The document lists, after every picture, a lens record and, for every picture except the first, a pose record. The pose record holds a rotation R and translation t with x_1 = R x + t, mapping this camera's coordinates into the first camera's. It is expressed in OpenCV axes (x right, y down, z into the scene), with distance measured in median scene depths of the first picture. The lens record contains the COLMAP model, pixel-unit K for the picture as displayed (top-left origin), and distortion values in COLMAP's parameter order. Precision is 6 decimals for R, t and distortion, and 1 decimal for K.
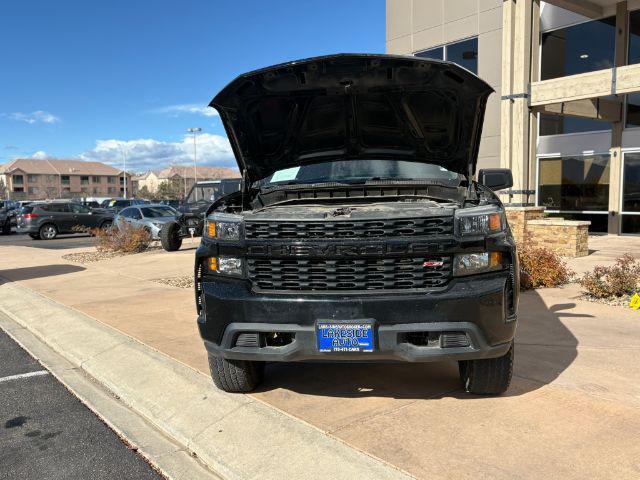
lens RADIAL K [[571.8, 0, 320.0], [0, 571.8, 240.0], [0, 0, 1]] dist [0.039405, -0.014528]
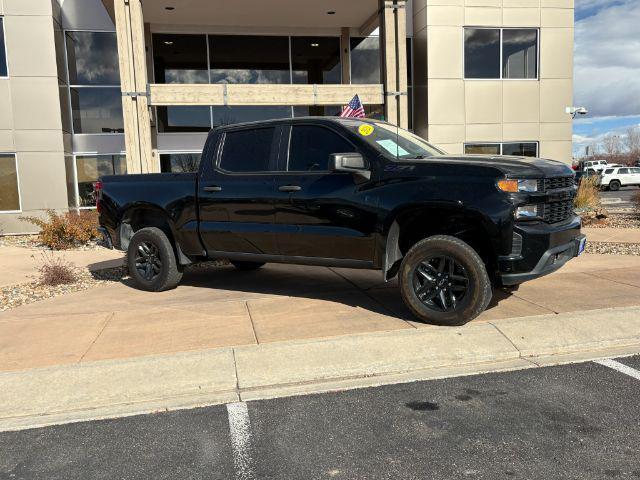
lens RADIAL K [[571.8, 0, 320.0], [0, 571.8, 240.0], [0, 0, 1]] dist [0.039405, -0.014528]
pose [[0.444973, -0.093613, 0.890638, -0.773459], [0.104878, 0.993125, 0.051987, -0.006154], [-0.889382, 0.070275, 0.451732, 0.398369]]
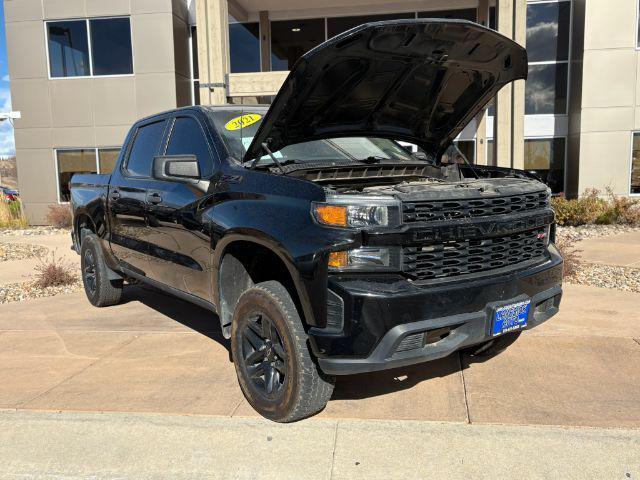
lens RADIAL K [[575.0, 0, 327.4], [0, 575.0, 239.6], [0, 0, 1]] dist [0.026239, 0.000593]
pose [[0.728734, -0.077204, 0.680431, -0.366056], [0.069693, 0.996827, 0.038463, -0.008548], [-0.681241, 0.019392, 0.731802, 0.212995]]
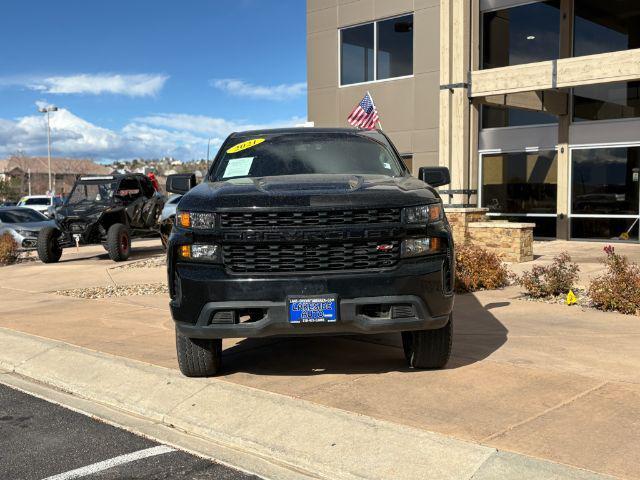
lens RADIAL K [[742.3, 0, 317.6], [0, 742.3, 242.8], [0, 0, 1]] dist [0.230866, -0.800995]
pose [[0.990040, -0.006112, 0.140655, -0.069207], [0.008629, 0.999813, -0.017290, 0.025670], [-0.140523, 0.018331, 0.989908, -0.223624]]
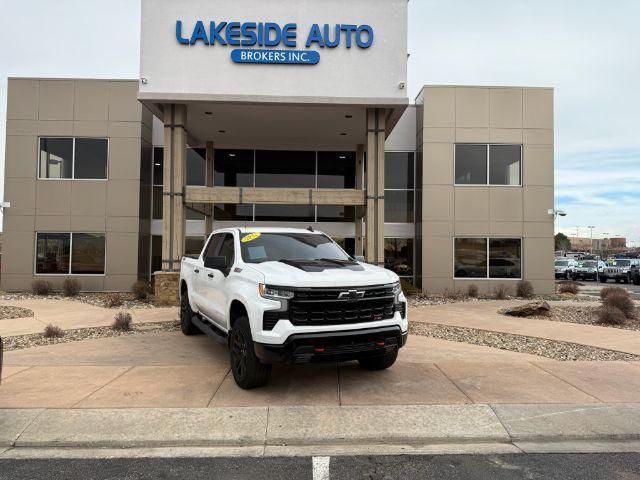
lens RADIAL K [[452.6, 0, 320.0], [0, 452.6, 240.0], [0, 0, 1]] dist [0.115747, -0.138251]
pose [[0.607978, 0.046564, 0.792587, -0.545494], [0.048799, 0.994200, -0.095841, -0.016760], [-0.792453, 0.096947, 0.602179, 0.070608]]
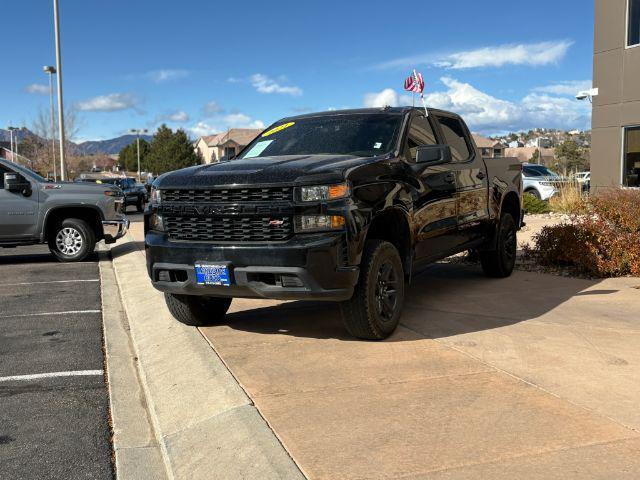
lens RADIAL K [[742.3, 0, 317.6], [0, 742.3, 242.8], [0, 0, 1]] dist [0.230866, -0.800995]
pose [[0.928965, 0.036098, -0.368402, 0.405294], [-0.028767, 0.999264, 0.025374, 0.018580], [0.369047, -0.012974, 0.929320, -0.244618]]
